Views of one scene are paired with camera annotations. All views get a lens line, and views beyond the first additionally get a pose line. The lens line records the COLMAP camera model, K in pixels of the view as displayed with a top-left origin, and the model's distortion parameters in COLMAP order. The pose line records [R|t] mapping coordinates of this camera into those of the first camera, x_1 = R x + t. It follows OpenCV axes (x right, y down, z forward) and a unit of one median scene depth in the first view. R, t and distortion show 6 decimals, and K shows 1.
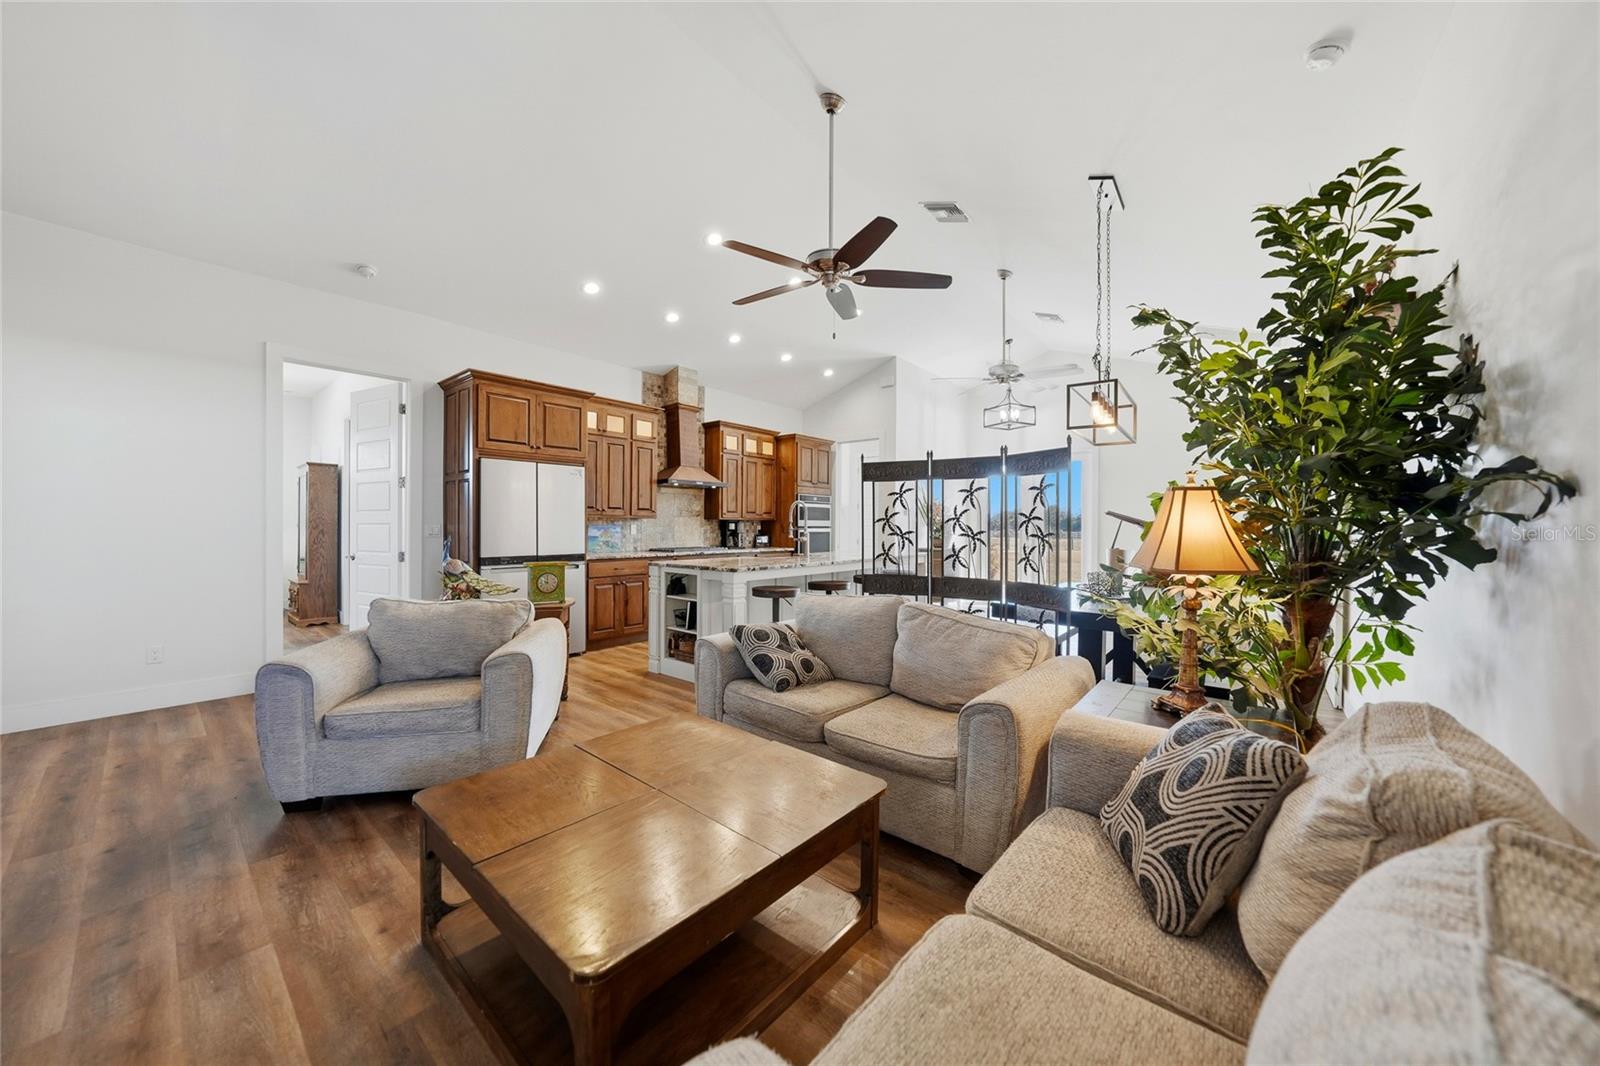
lens RADIAL K [[562.9, 0, 801.1], [0, 562.9, 526.6], [0, 0, 1]] dist [-0.001488, -0.000029]
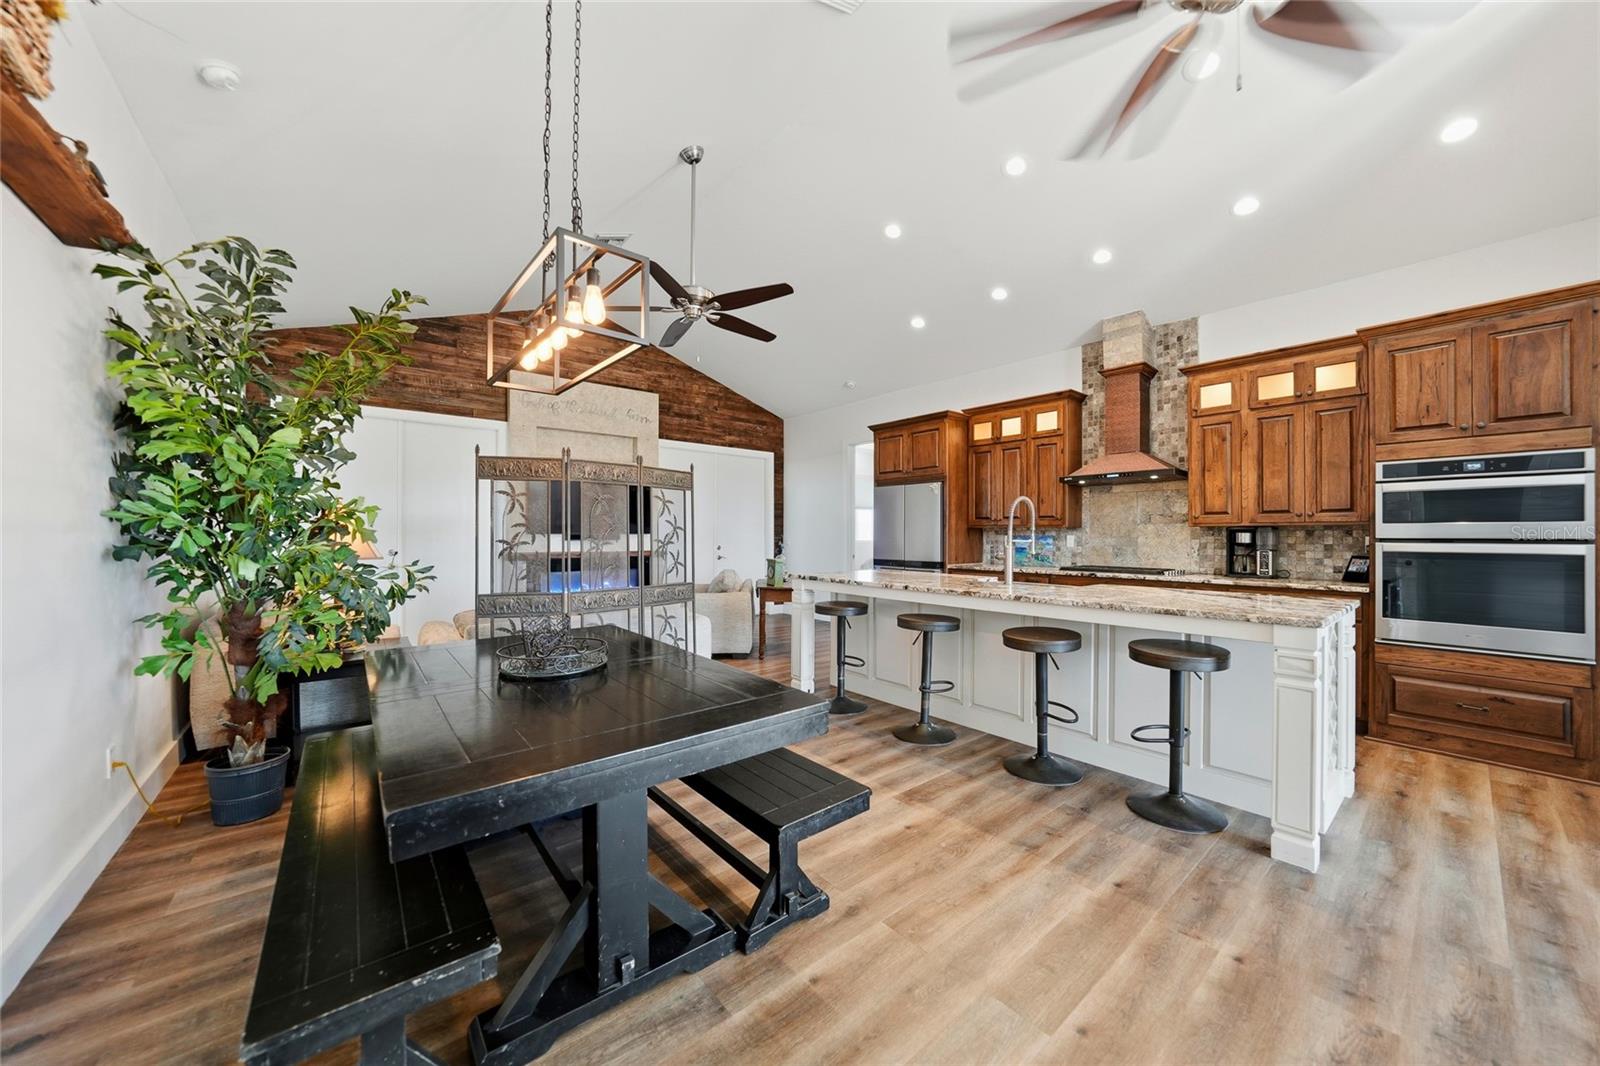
lens RADIAL K [[572.1, 0, 806.4], [0, 572.1, 534.6], [0, 0, 1]] dist [-0.000732, -0.000029]
pose [[-0.182677, -0.005488, -0.983158, 0.575407], [-0.004362, 0.999979, -0.004771, 0.001023], [0.983163, 0.003417, -0.182697, 0.734473]]
